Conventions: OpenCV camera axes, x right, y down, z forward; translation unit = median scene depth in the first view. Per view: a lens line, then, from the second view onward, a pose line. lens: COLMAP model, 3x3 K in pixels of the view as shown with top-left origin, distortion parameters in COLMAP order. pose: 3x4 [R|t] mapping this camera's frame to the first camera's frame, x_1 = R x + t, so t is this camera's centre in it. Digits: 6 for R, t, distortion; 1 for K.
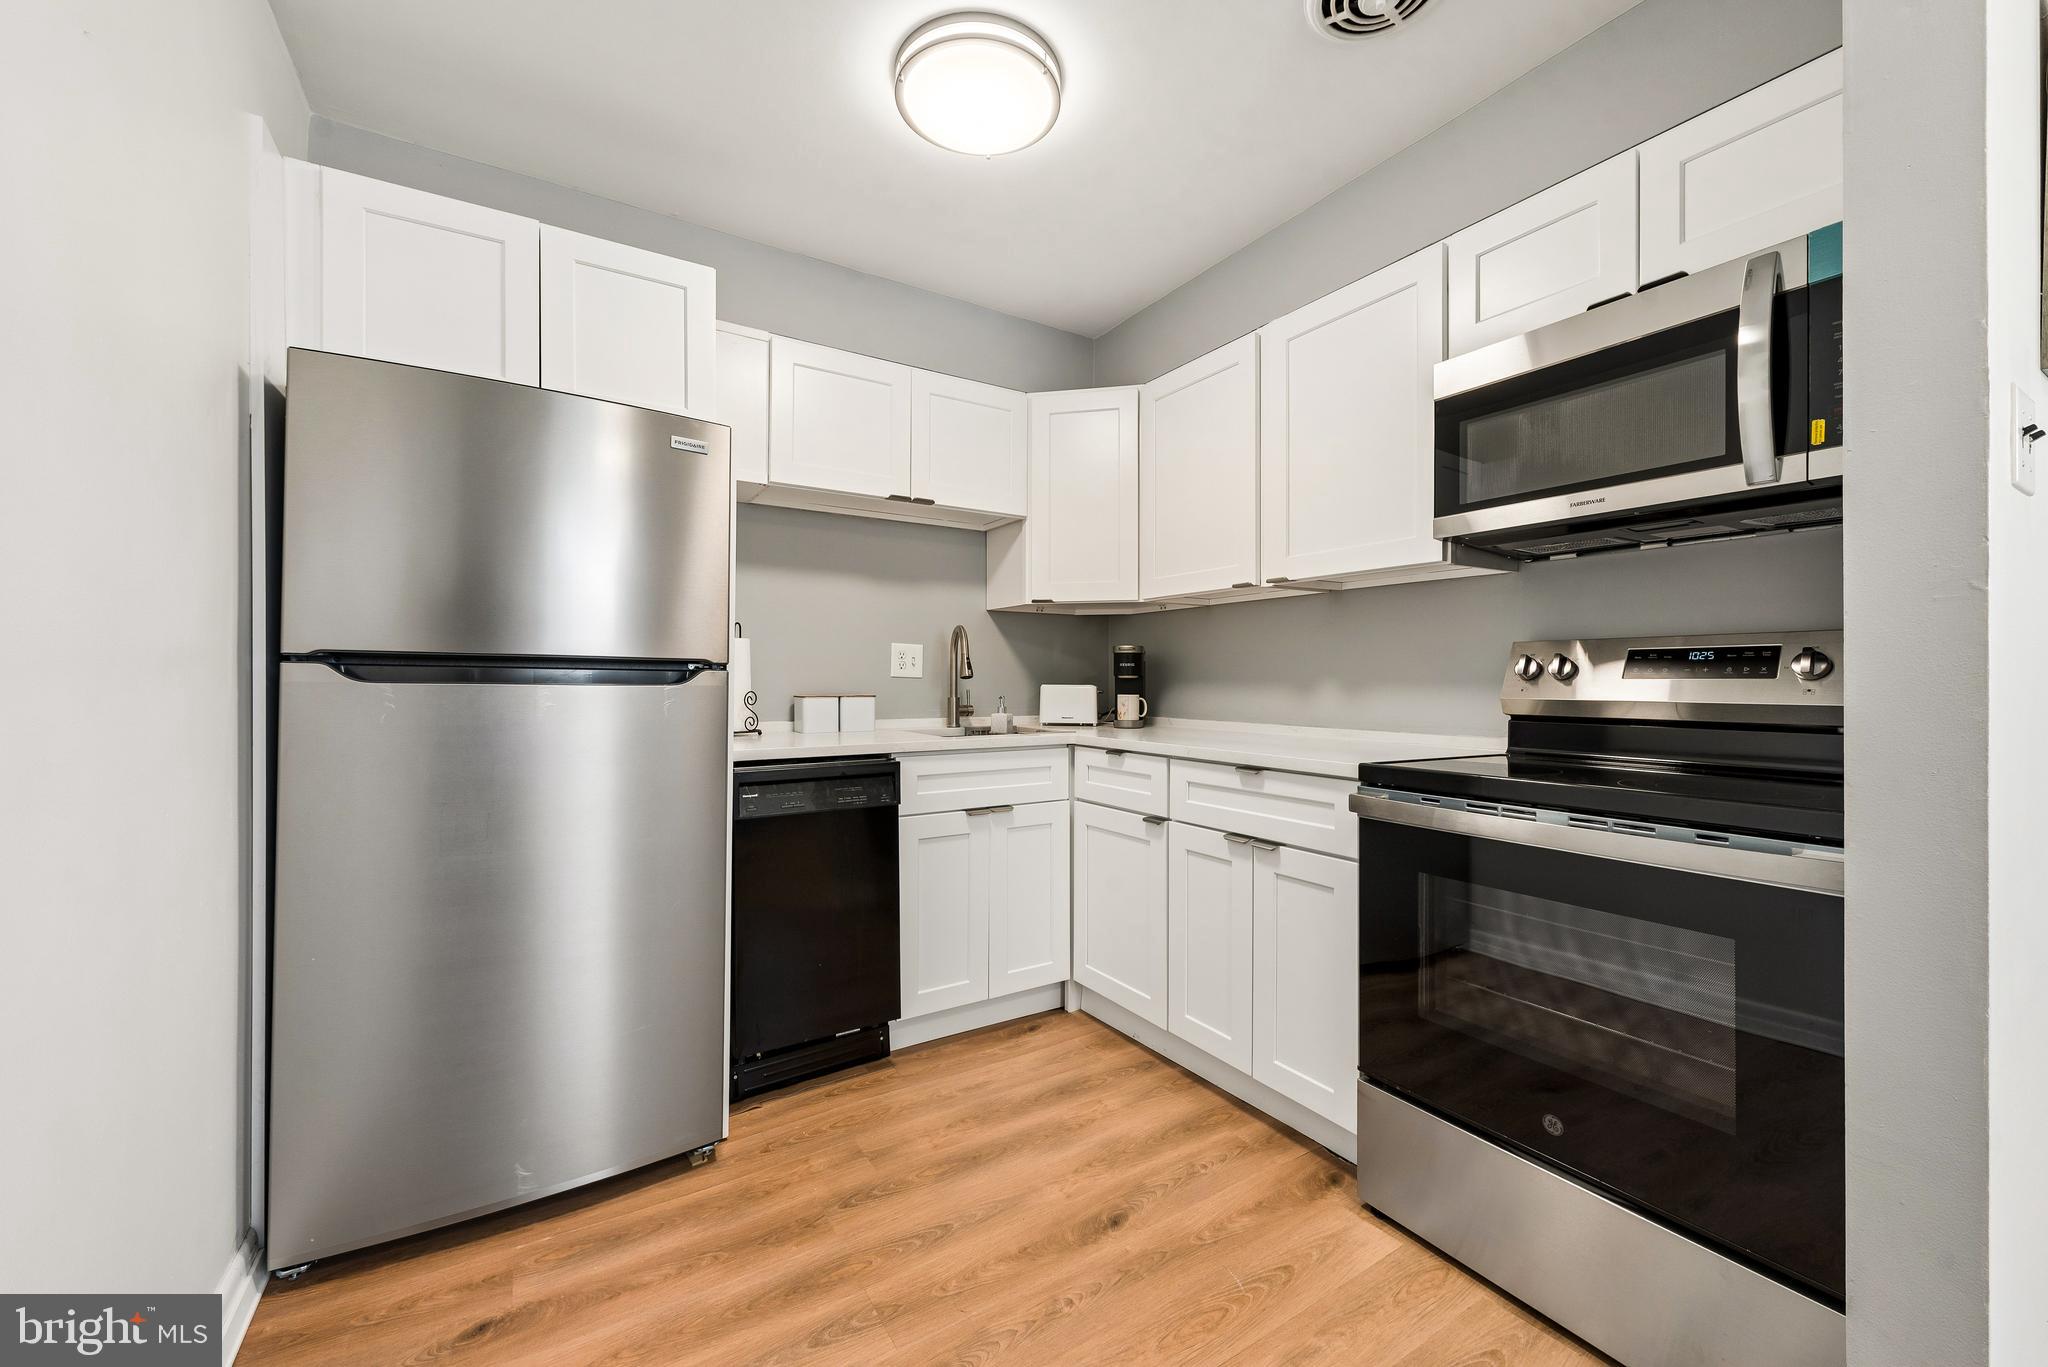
lens RADIAL K [[826.3, 0, 1060.1], [0, 826.3, 687.5], [0, 0, 1]] dist [0.009464, -0.000040]
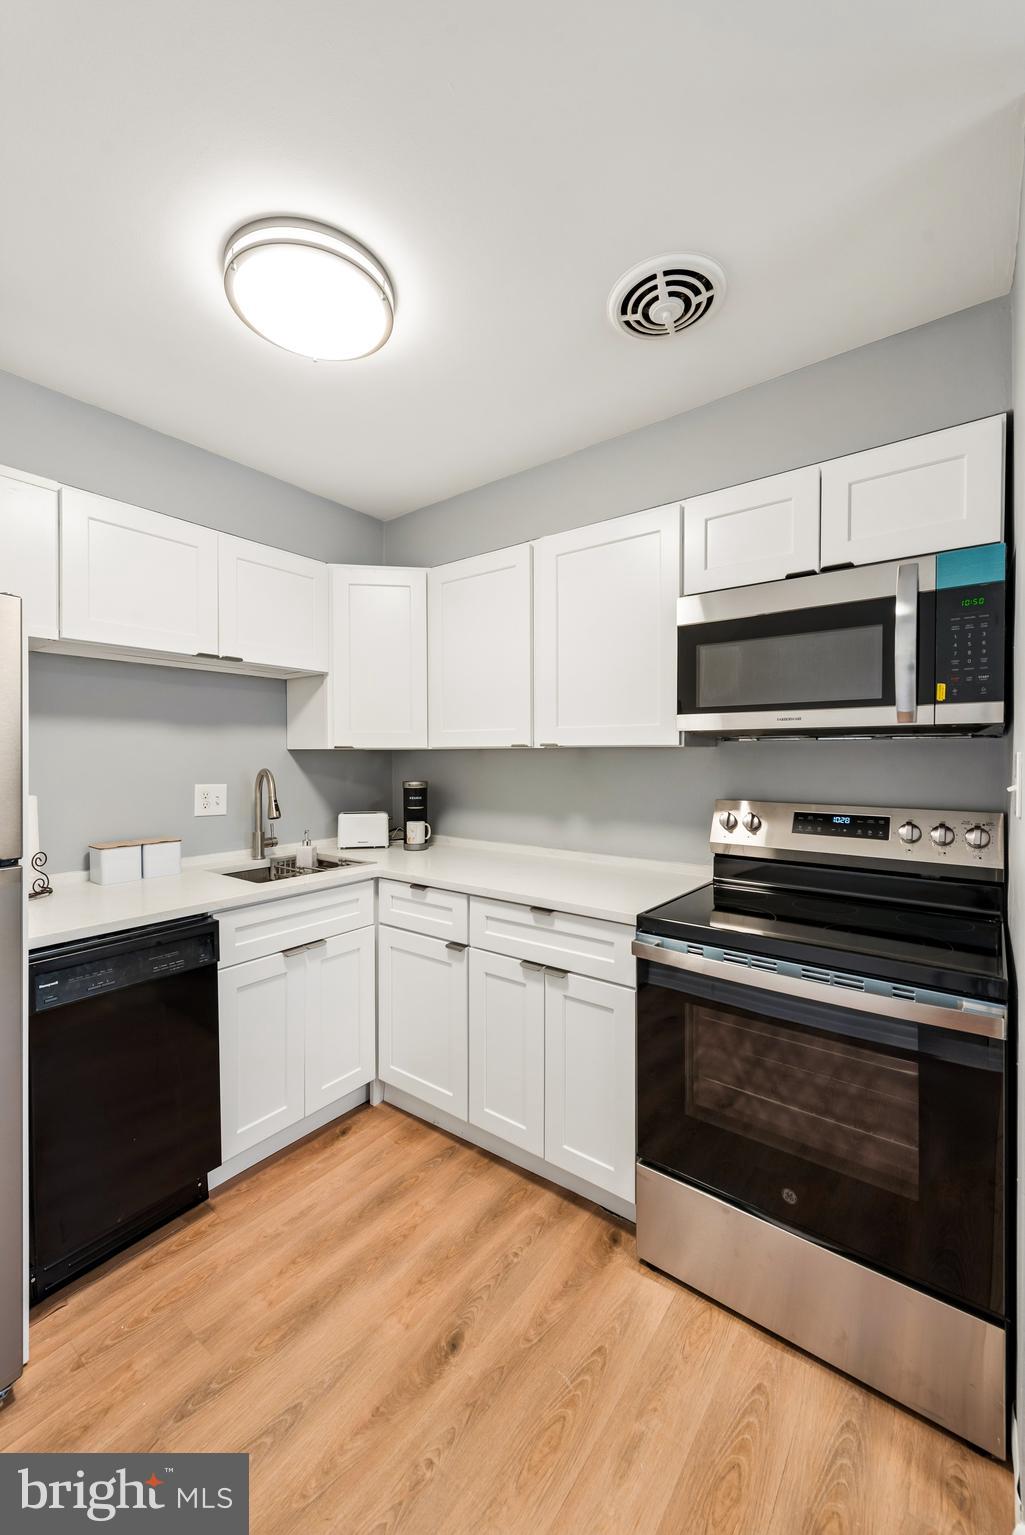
lens RADIAL K [[608.4, 0, 531.3], [0, 608.4, 768.1], [0, 0, 1]] dist [0.018001, -0.006552]
pose [[0.938397, -0.005232, 0.345520, -0.094960], [-0.001832, 0.999796, 0.020113, -0.126670], [-0.345554, -0.019507, 0.938196, 0.151396]]
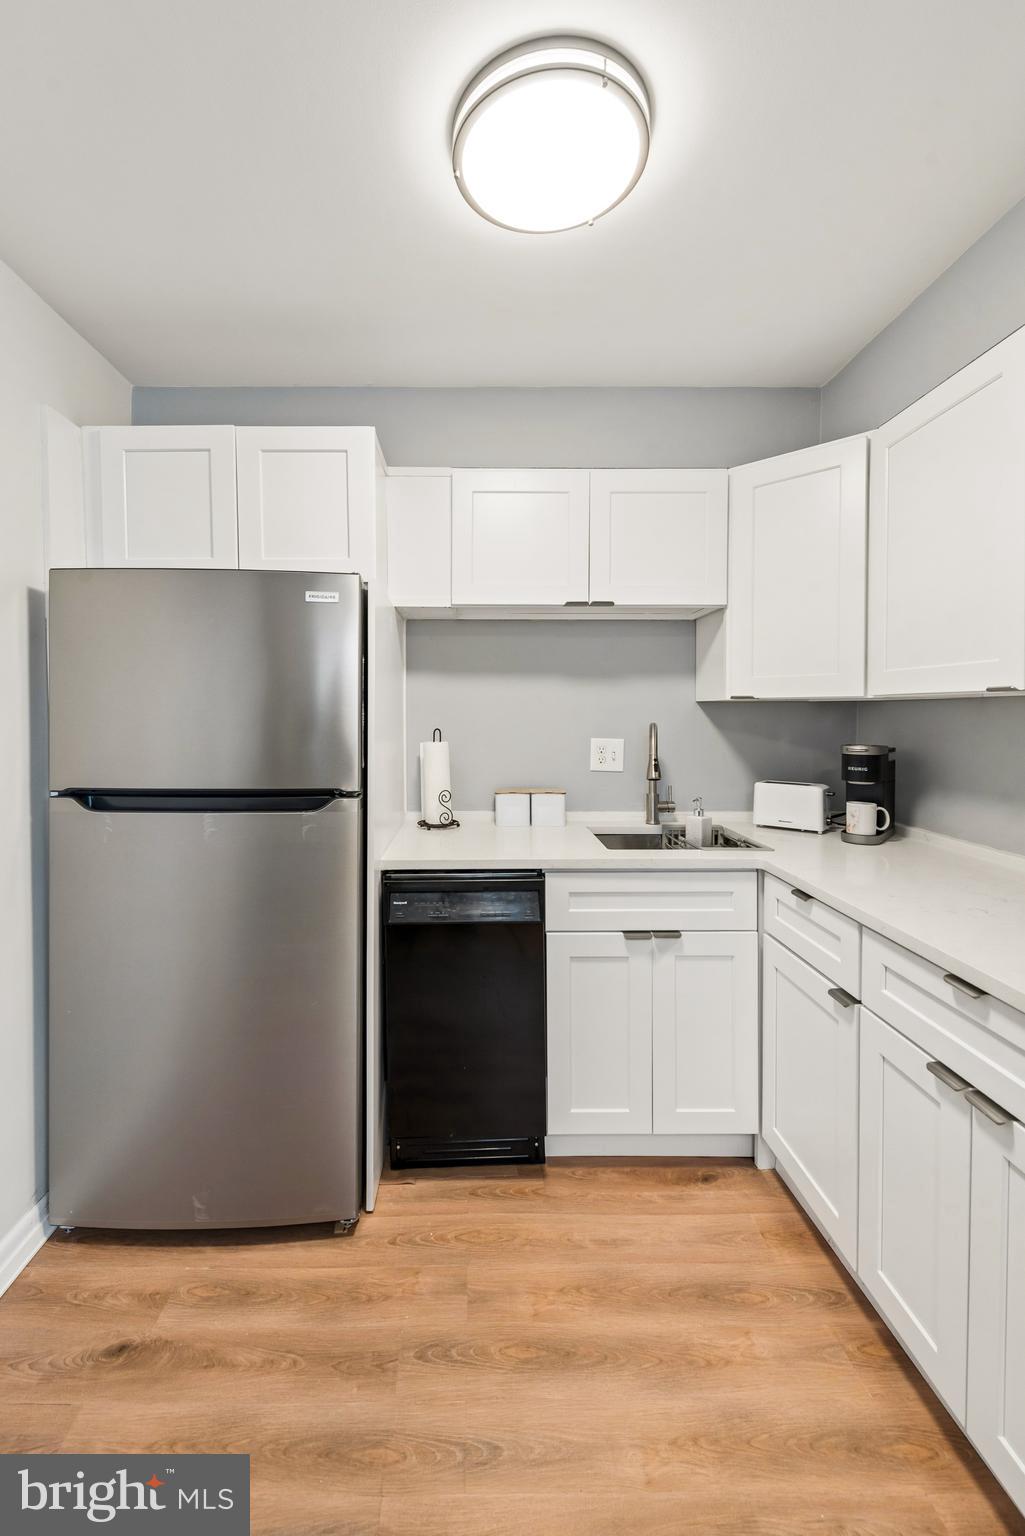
lens RADIAL K [[658.9, 0, 469.3], [0, 658.9, 733.5], [0, 0, 1]] dist [0.010896, -0.004194]
pose [[0.834346, 0.021311, -0.550828, 0.170152], [-0.004367, 0.999477, 0.032055, -0.117991], [0.551223, -0.024339, 0.834003, 0.311447]]
